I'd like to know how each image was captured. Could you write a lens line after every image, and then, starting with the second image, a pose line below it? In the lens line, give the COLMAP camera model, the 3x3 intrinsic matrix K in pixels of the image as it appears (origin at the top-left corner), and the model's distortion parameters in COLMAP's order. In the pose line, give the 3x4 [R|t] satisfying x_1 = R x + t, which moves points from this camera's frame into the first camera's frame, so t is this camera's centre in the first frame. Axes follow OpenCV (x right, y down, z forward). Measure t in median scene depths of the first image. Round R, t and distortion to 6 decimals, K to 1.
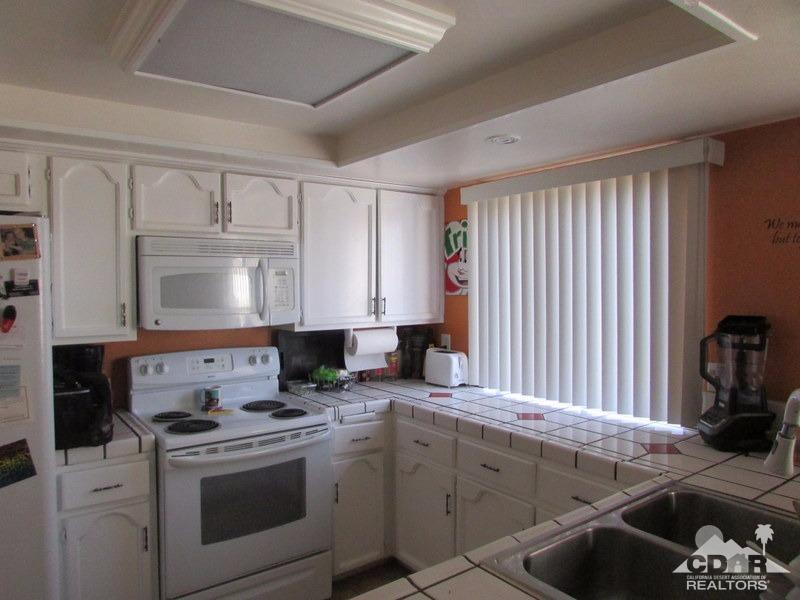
lens RADIAL K [[569.3, 0, 395.7], [0, 569.3, 300.9], [0, 0, 1]] dist [-0.040862, 0.021039]
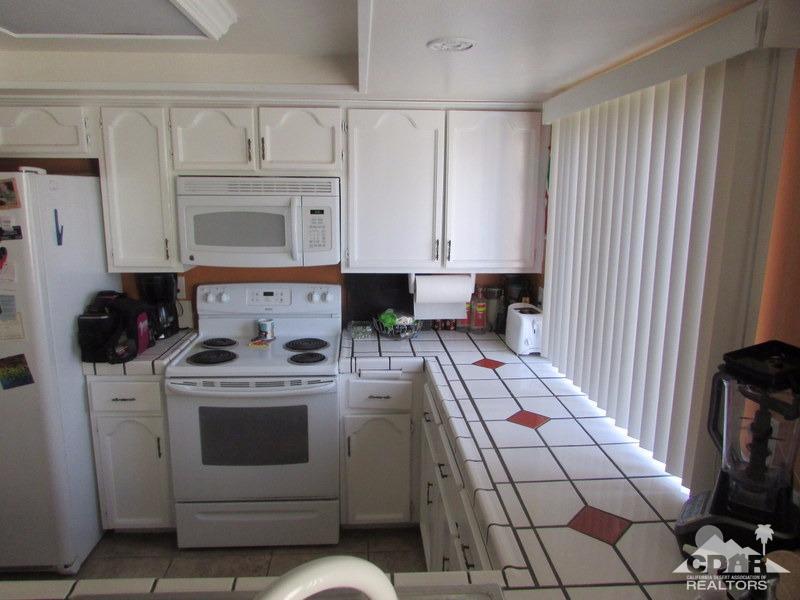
lens RADIAL K [[569.3, 0, 398.7], [0, 569.3, 299.0], [0, 0, 1]] dist [-0.040862, 0.021039]
pose [[0.840347, 0.117450, -0.529171, 0.451475], [-0.031224, 0.985111, 0.169061, -0.073324], [0.541149, -0.125547, 0.831502, 0.280013]]
